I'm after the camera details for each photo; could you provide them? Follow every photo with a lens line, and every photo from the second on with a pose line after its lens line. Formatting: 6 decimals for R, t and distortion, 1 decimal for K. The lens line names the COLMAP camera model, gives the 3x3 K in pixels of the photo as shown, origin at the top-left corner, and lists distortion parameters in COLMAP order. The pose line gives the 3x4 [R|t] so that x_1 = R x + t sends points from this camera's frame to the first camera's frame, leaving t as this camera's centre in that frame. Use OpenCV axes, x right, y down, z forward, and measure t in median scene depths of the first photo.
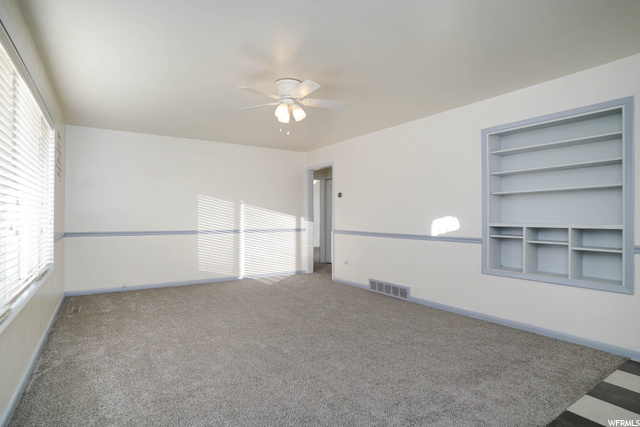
lens RADIAL K [[340.3, 0, 315.6], [0, 340.3, 215.8], [0, 0, 1]] dist [-0.072853, 0.043111]
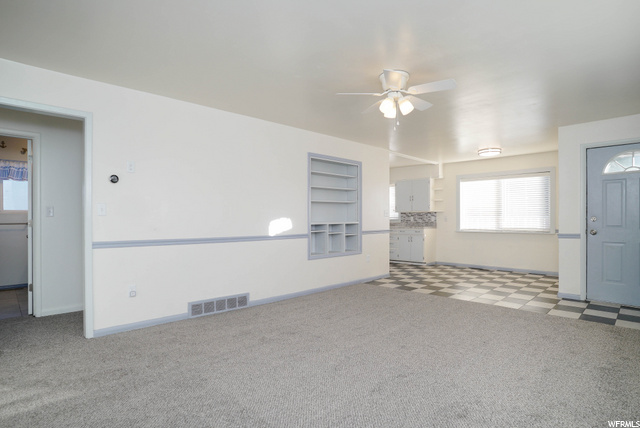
lens RADIAL K [[340.3, 0, 315.6], [0, 340.3, 216.3], [0, 0, 1]] dist [-0.072853, 0.043111]
pose [[-0.191055, 0.005897, 0.981562, -0.596858], [-0.002226, 0.999977, -0.006441, 0.004051], [-0.981577, -0.003415, -0.191038, 0.867370]]
